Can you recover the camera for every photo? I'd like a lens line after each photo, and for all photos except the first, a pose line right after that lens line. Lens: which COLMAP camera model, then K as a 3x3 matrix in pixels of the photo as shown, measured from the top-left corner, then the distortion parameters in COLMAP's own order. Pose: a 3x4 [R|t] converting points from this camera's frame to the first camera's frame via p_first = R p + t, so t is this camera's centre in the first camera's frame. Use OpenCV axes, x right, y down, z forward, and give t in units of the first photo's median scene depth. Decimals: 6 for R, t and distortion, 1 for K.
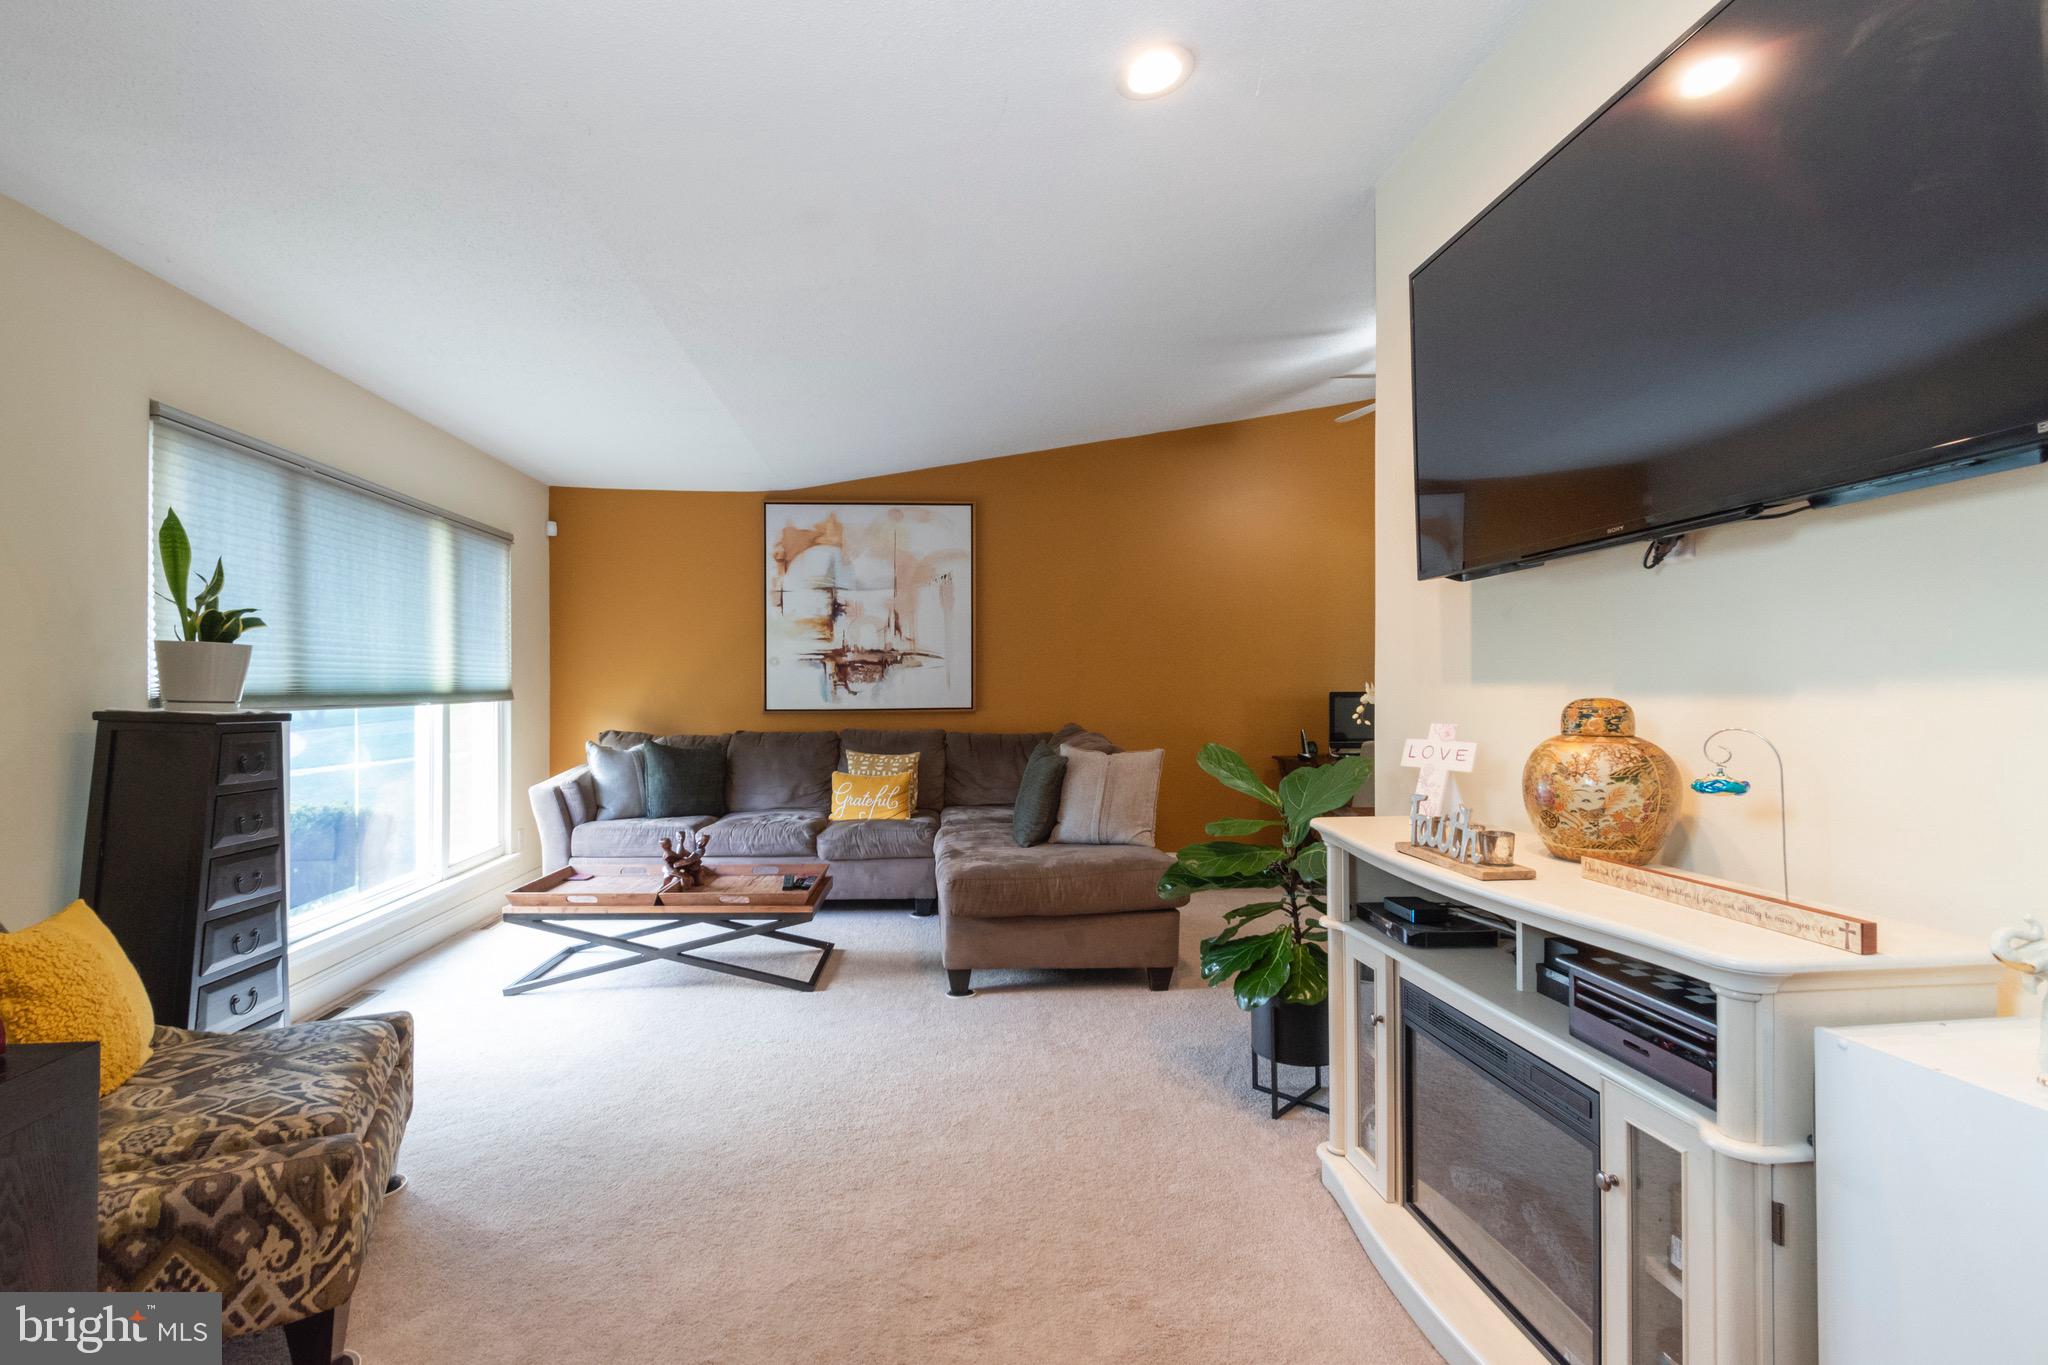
lens RADIAL K [[907.2, 0, 1019.9], [0, 907.2, 670.0], [0, 0, 1]] dist [0.019093, -0.013559]
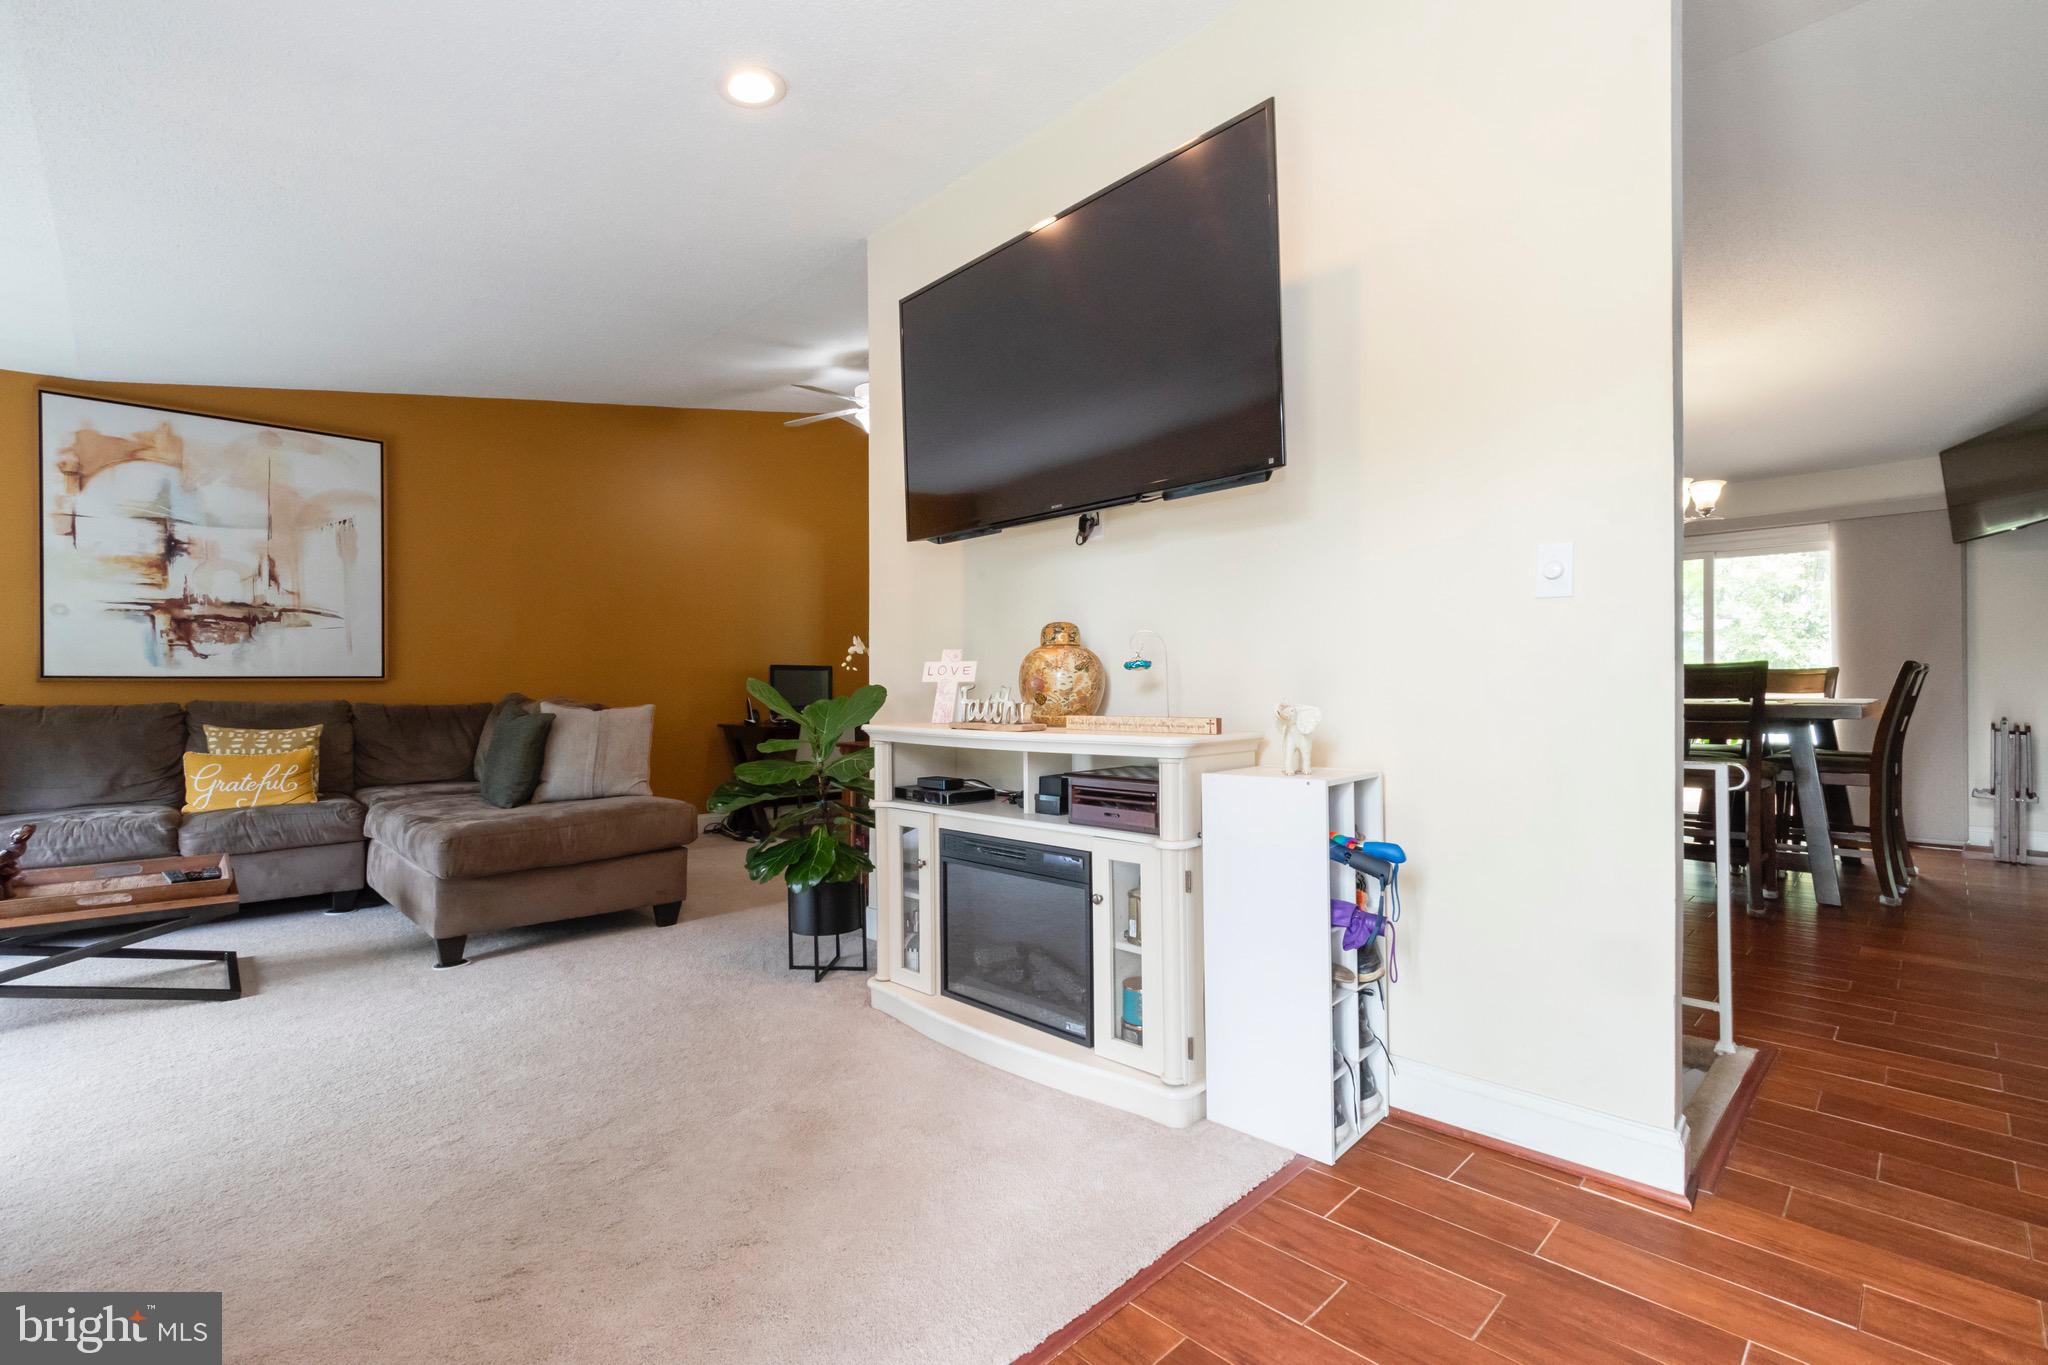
lens RADIAL K [[908.2, 0, 1003.2], [0, 908.2, 673.5], [0, 0, 1]] dist [-0.000750, -0.000361]
pose [[0.767965, 0.009805, 0.640417, -0.182609], [-0.001569, 0.999909, -0.013427, 0.059086], [-0.640490, 0.009307, 0.767910, -0.050920]]
